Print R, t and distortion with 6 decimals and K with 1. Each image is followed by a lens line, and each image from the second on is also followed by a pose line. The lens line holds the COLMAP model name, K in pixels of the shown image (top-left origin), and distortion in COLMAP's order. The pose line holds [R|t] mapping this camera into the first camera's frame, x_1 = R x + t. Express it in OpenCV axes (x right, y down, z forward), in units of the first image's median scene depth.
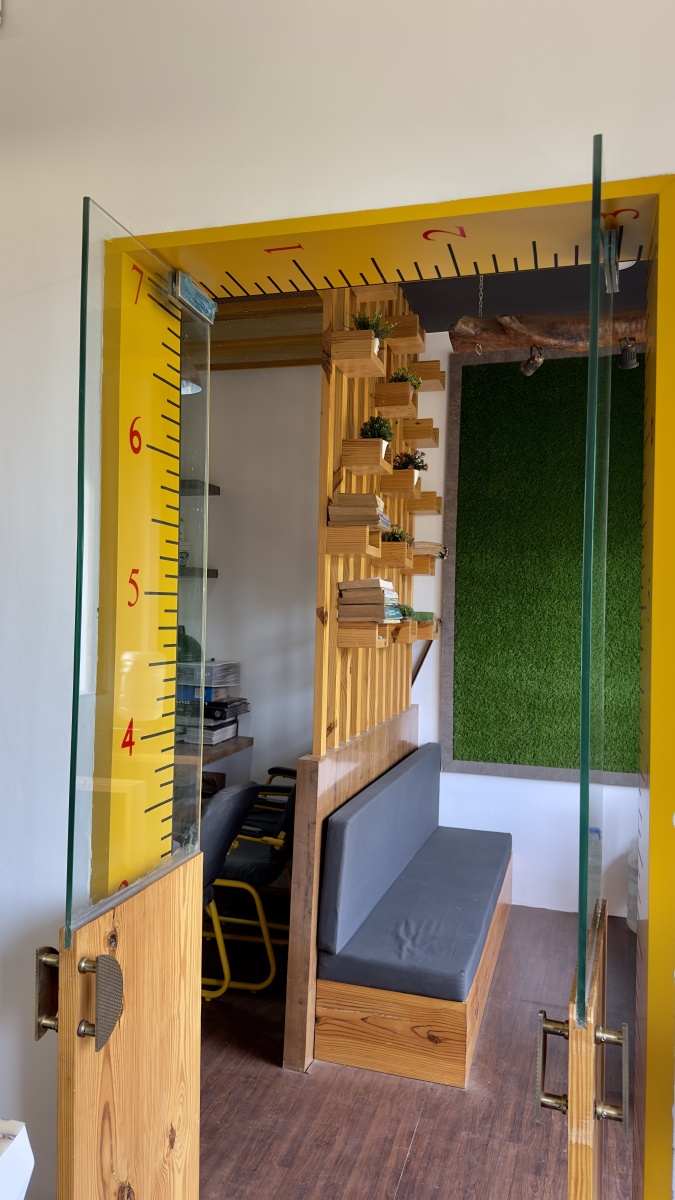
lens RADIAL K [[834.5, 0, 337.0], [0, 834.5, 600.6], [0, 0, 1]] dist [0.037898, -0.059616]
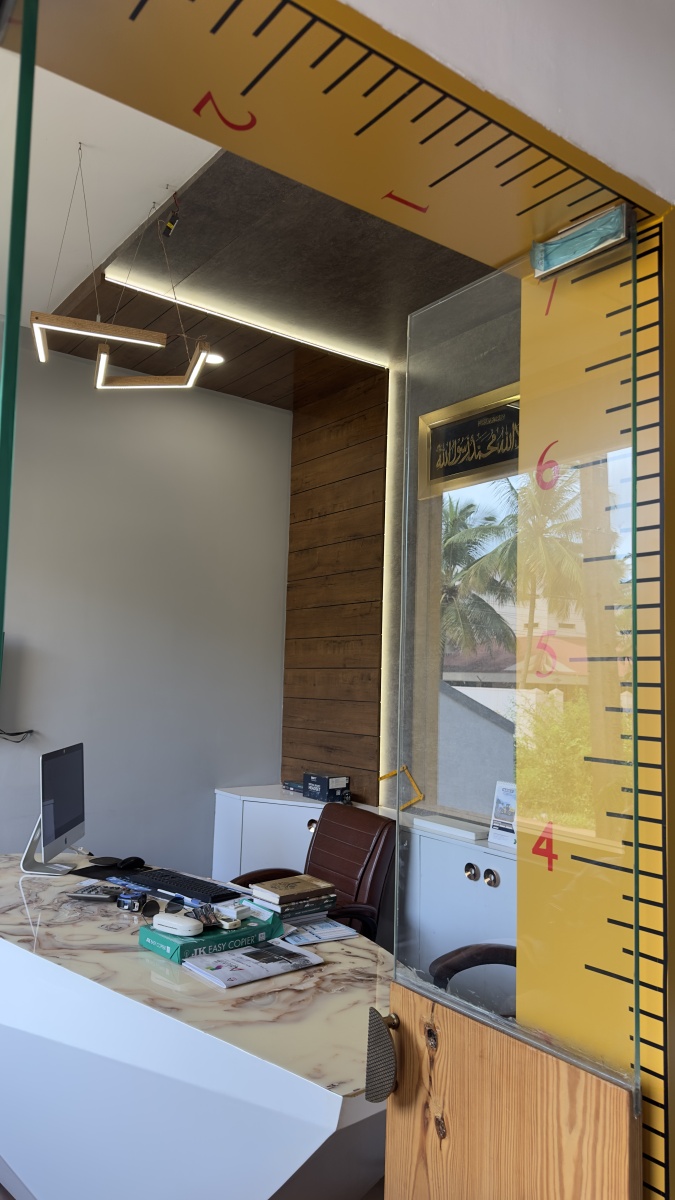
lens RADIAL K [[834.5, 0, 330.2], [0, 834.5, 598.3], [0, 0, 1]] dist [0.037898, -0.059616]
pose [[-0.612703, -0.118445, -0.781387, 0.812444], [-0.028418, 0.991368, -0.127991, 0.061291], [0.789802, -0.056215, -0.610780, 2.078677]]
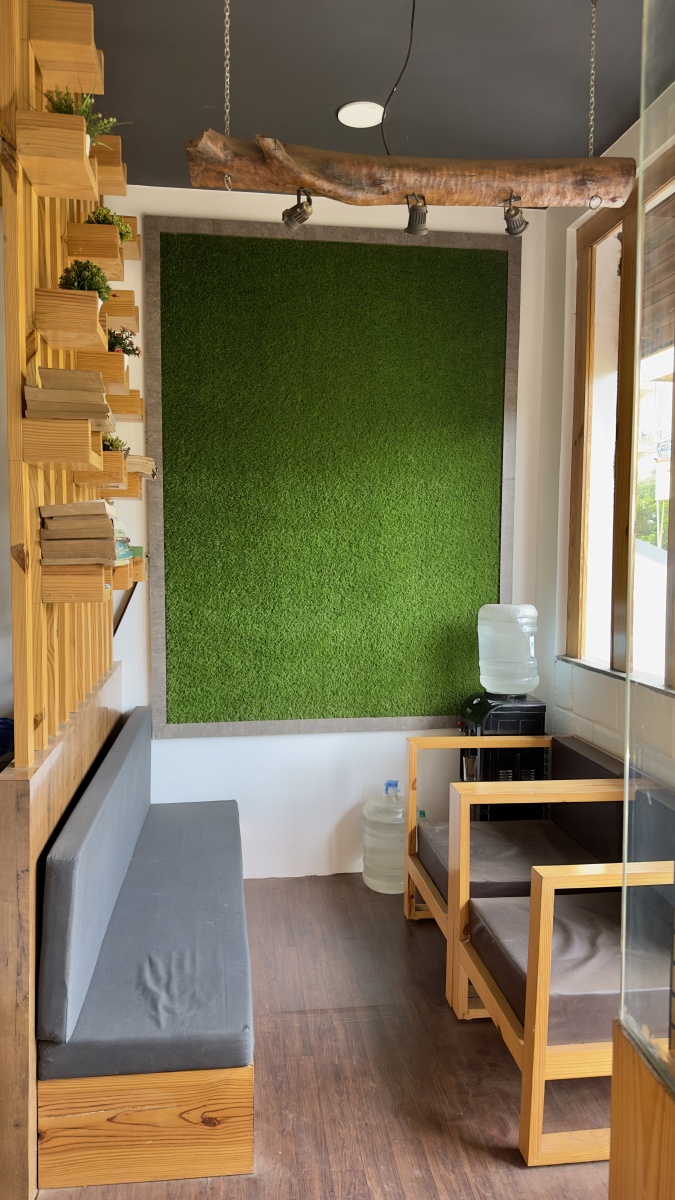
lens RADIAL K [[834.5, 0, 340.3], [0, 834.5, 608.7], [0, 0, 1]] dist [0.037898, -0.059616]
pose [[0.911272, -0.045468, 0.409287, -0.055404], [0.005884, 0.995222, 0.097460, -0.004079], [-0.411763, -0.086404, 0.907186, 0.269538]]
